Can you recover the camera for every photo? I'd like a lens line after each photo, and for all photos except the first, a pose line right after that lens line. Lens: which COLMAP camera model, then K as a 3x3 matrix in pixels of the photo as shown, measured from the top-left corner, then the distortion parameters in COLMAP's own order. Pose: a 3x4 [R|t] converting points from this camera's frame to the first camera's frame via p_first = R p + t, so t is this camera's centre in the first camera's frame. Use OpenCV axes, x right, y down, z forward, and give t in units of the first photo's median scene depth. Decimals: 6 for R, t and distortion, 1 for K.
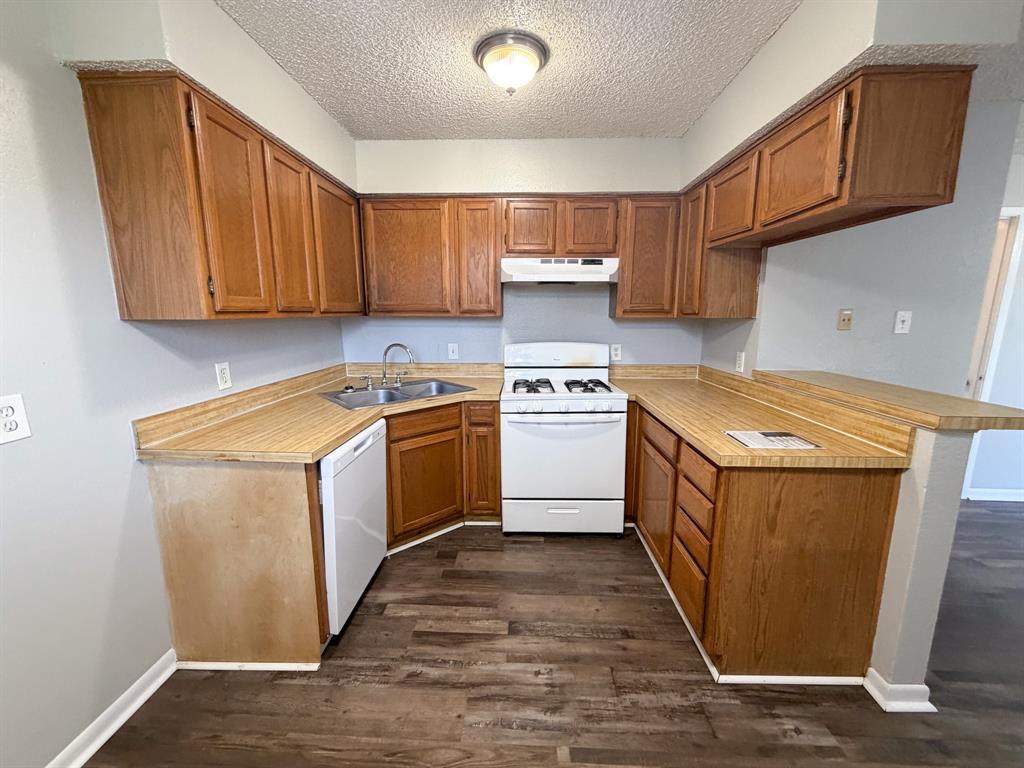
lens RADIAL K [[407.8, 0, 509.5], [0, 407.8, 383.4], [0, 0, 1]] dist [-0.000116, 0.000053]
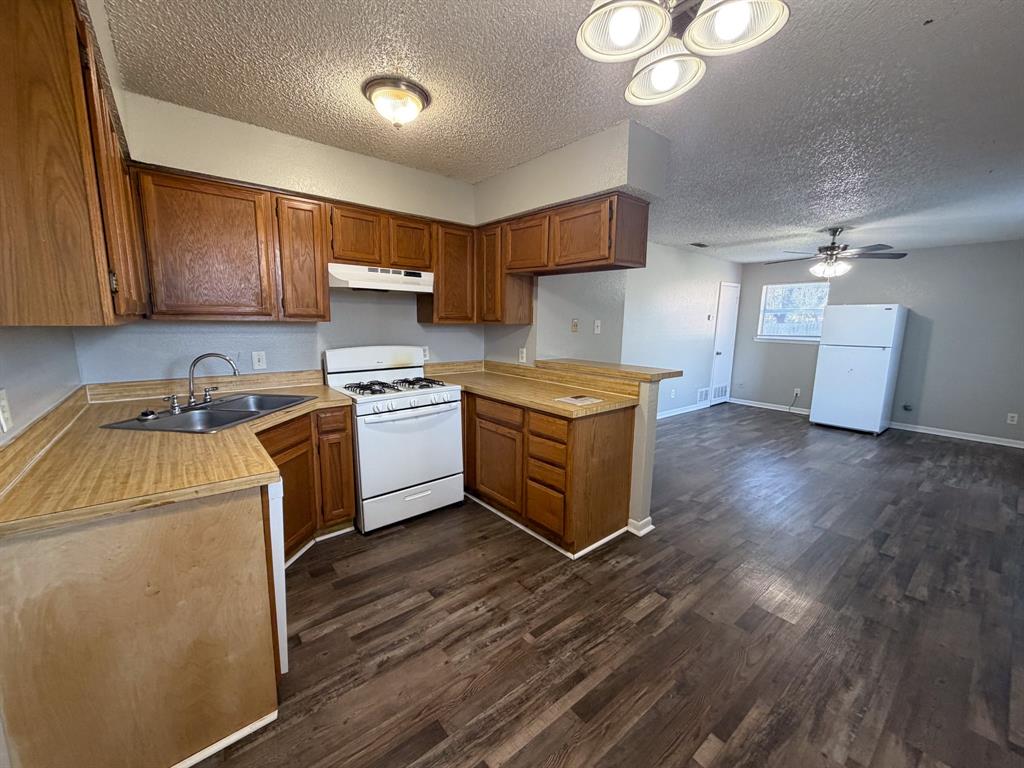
lens RADIAL K [[407.8, 0, 509.5], [0, 407.8, 383.4], [0, 0, 1]] dist [-0.000116, 0.000053]
pose [[0.750692, -0.092186, 0.654189, -0.501603], [0.098381, 0.994775, 0.027287, 0.000813], [-0.653286, 0.043876, 0.755839, -0.031693]]
